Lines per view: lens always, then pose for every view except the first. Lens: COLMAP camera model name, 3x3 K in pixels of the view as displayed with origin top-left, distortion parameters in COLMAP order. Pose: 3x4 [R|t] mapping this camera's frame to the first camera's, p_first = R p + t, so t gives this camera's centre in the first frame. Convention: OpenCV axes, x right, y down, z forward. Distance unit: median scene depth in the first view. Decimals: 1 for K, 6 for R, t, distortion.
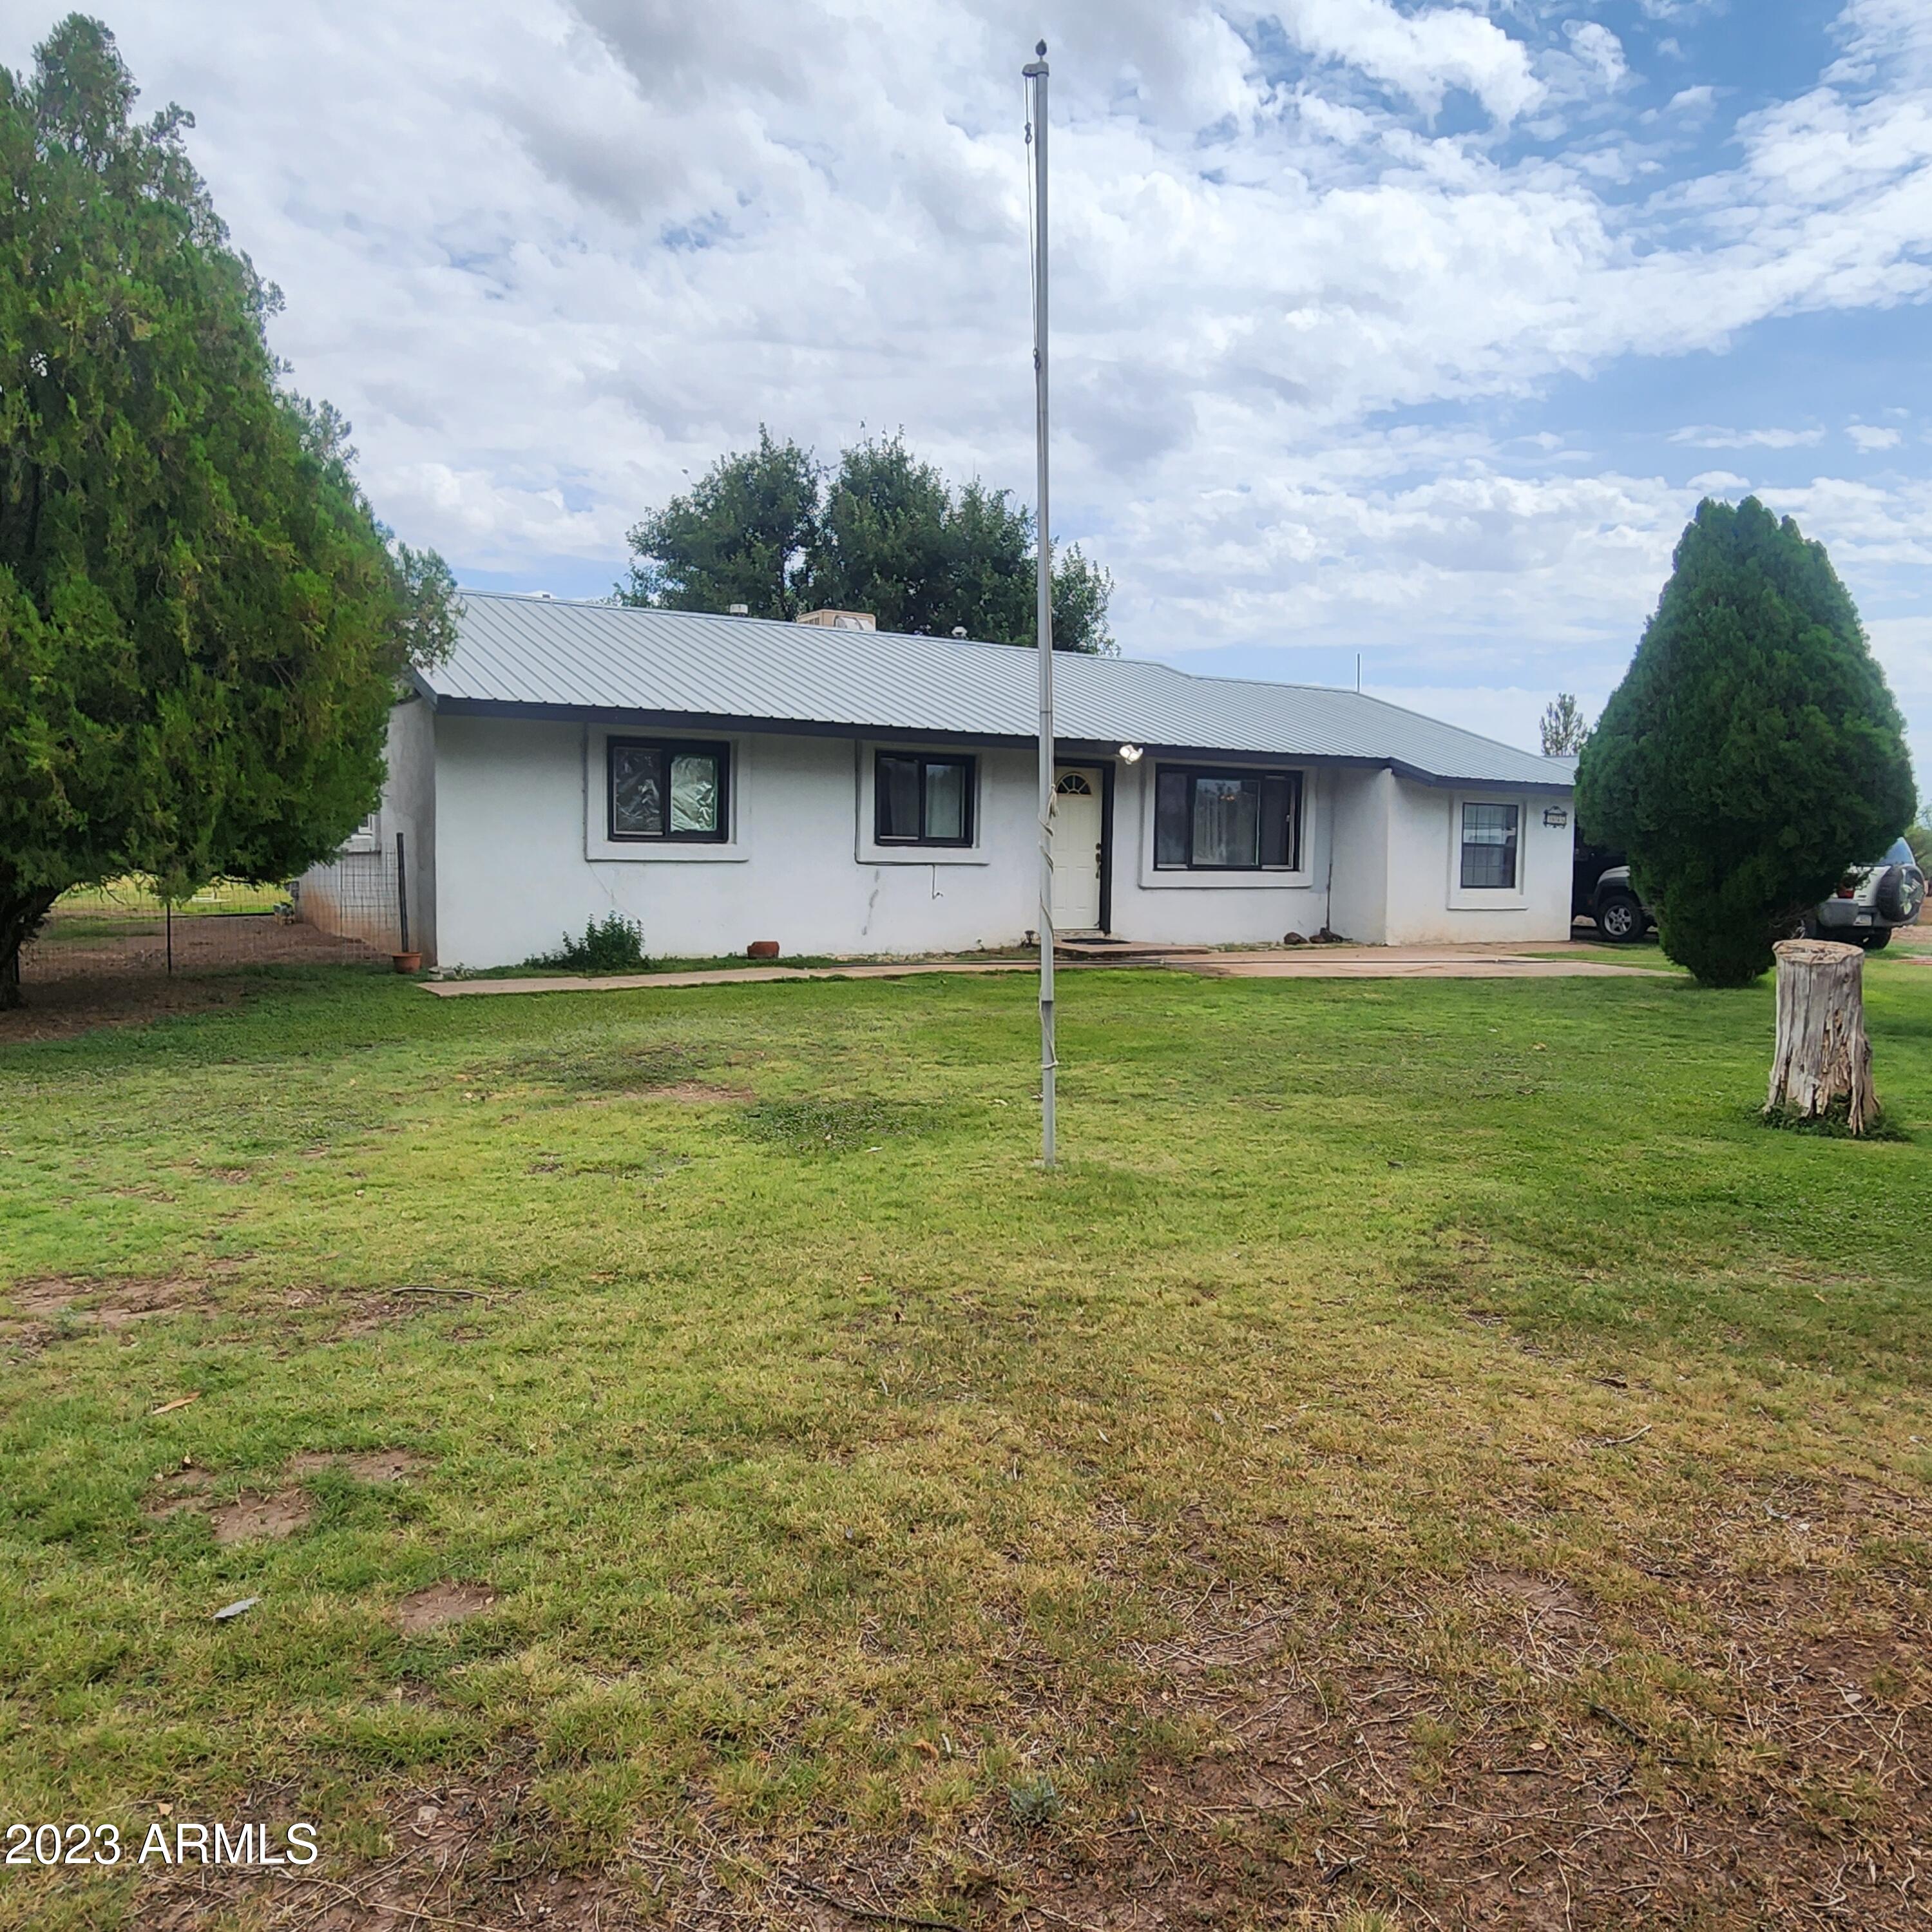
lens RADIAL K [[1487.7, 0, 965.5], [0, 1487.7, 971.0], [0, 0, 1]] dist [-0.008188, 0.006882]
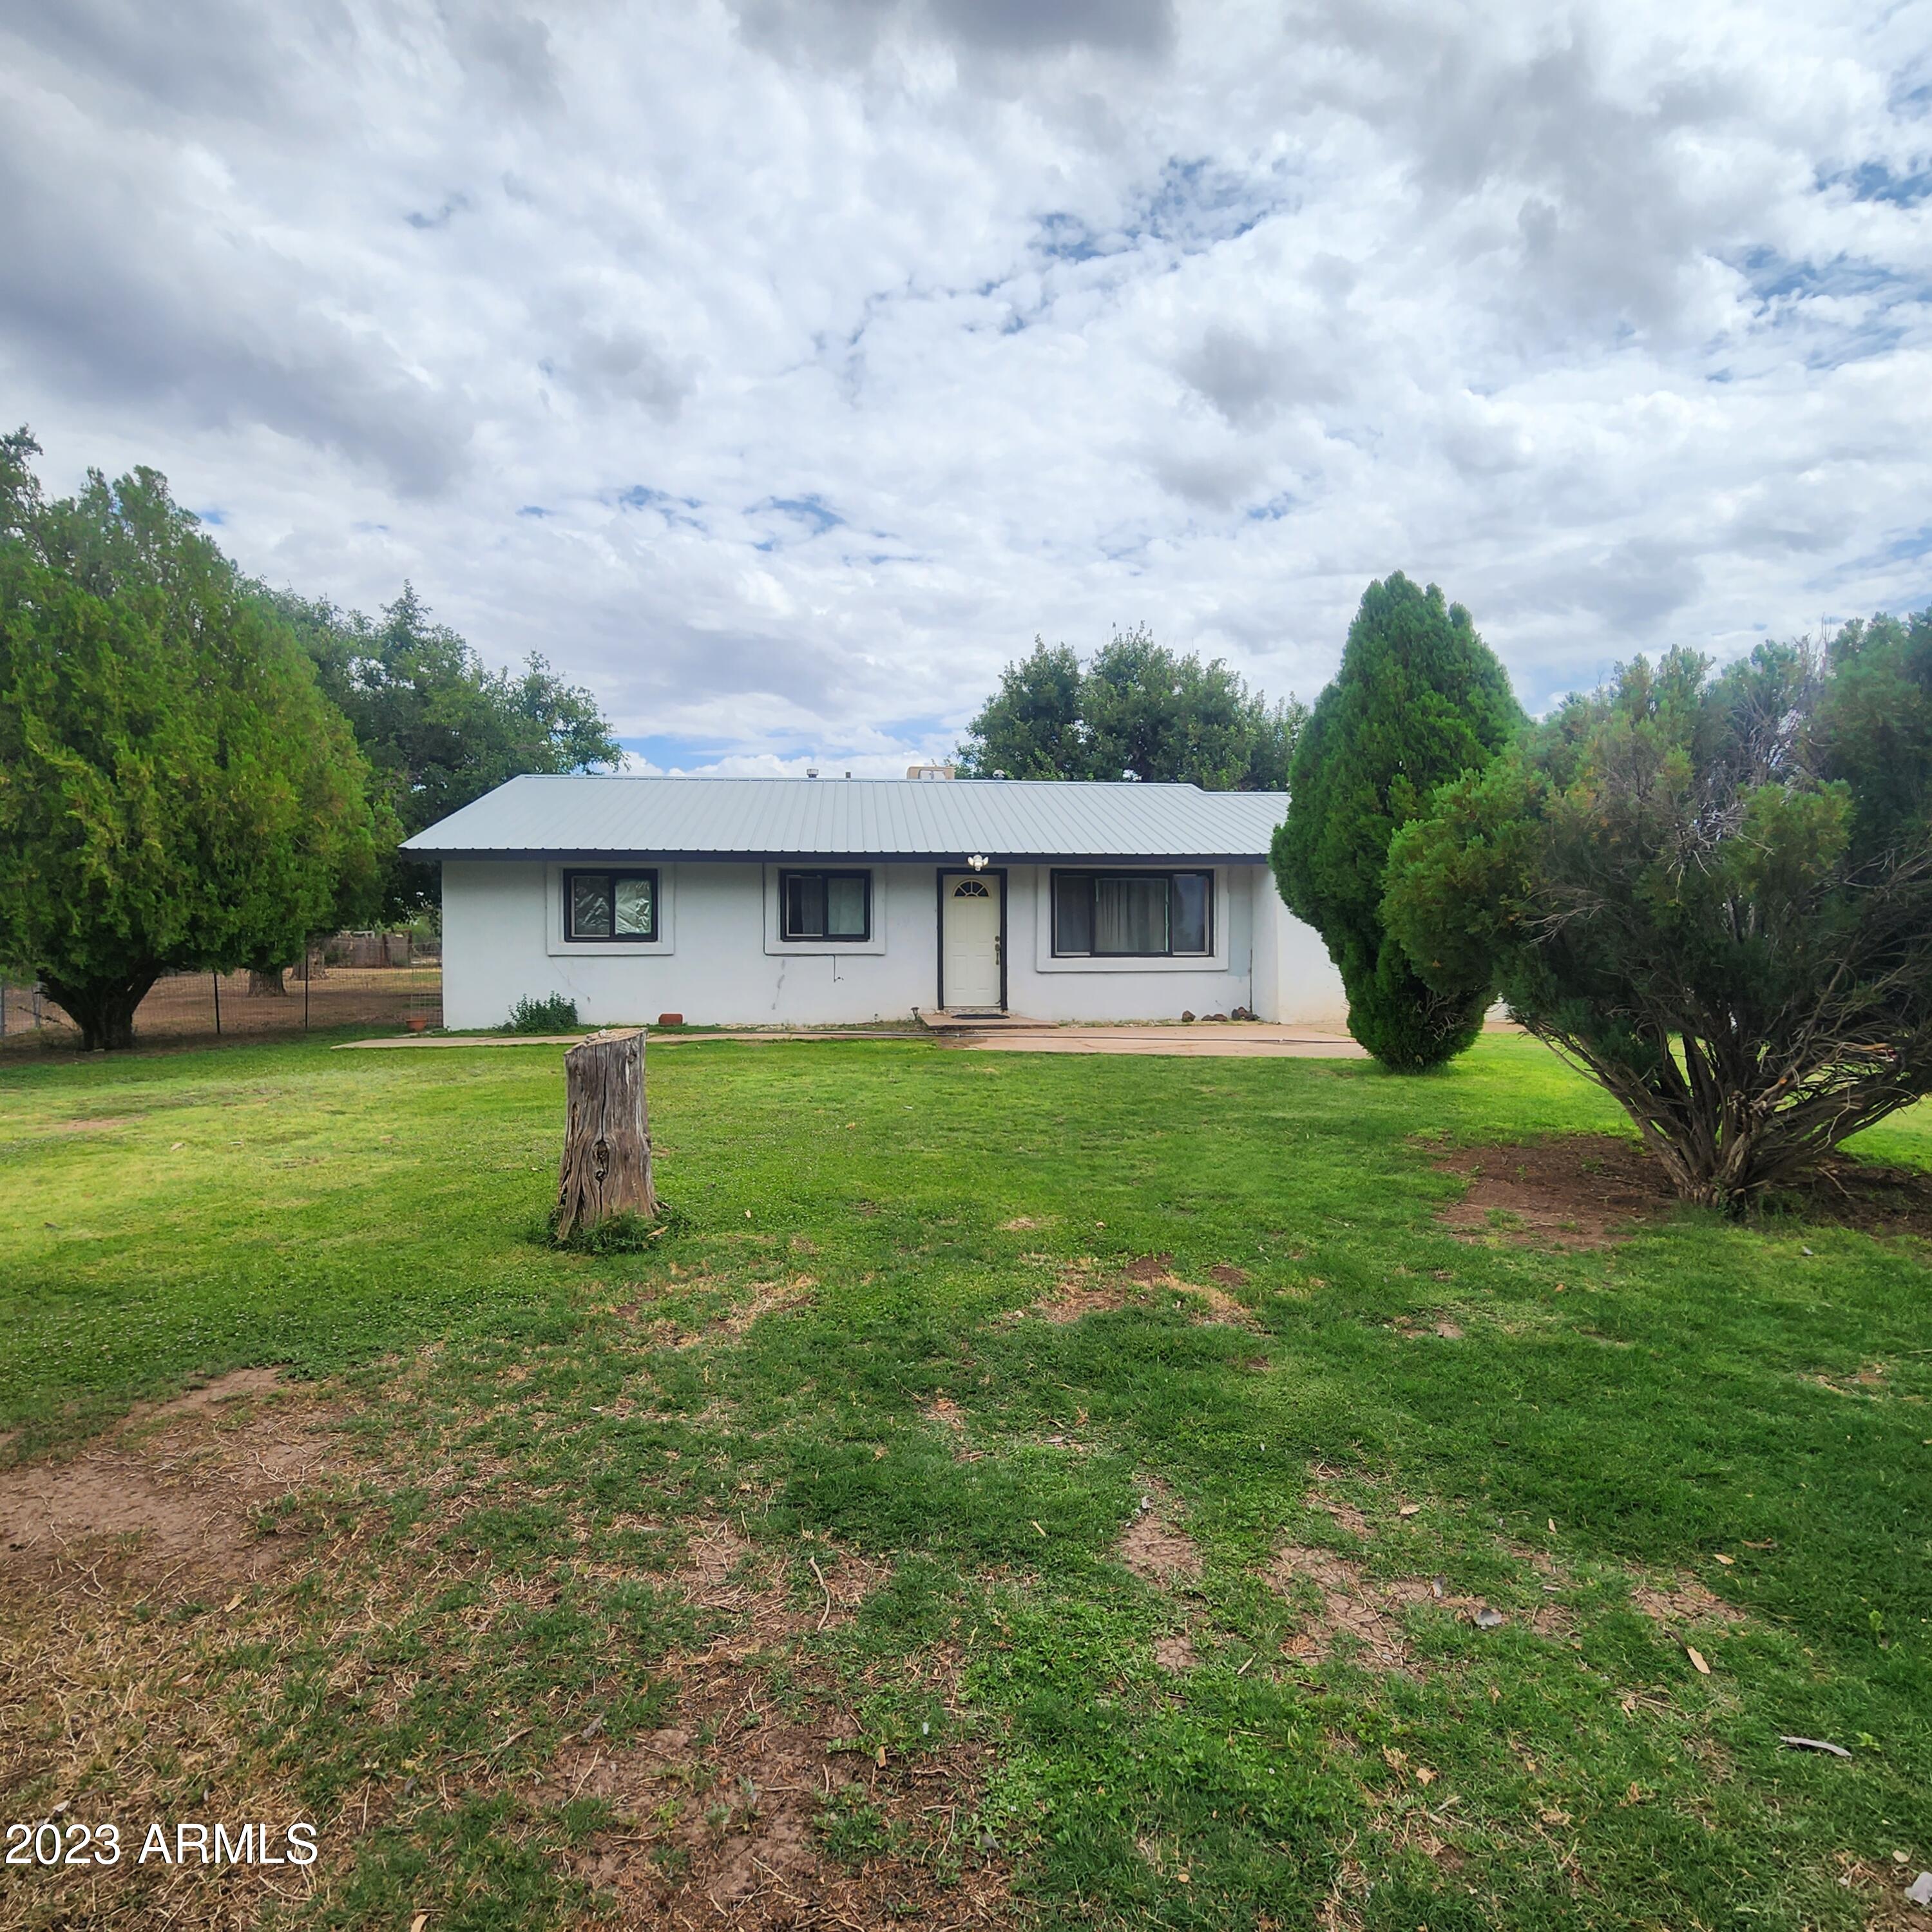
lens RADIAL K [[1059.9, 0, 986.4], [0, 1059.9, 929.1], [0, 0, 1]] dist [-0.002881, -0.000132]
pose [[0.898251, -0.021811, -0.438941, 0.429735], [-0.018690, 0.995968, -0.087738, -0.013928], [0.439085, 0.087014, 0.894222, 0.203738]]
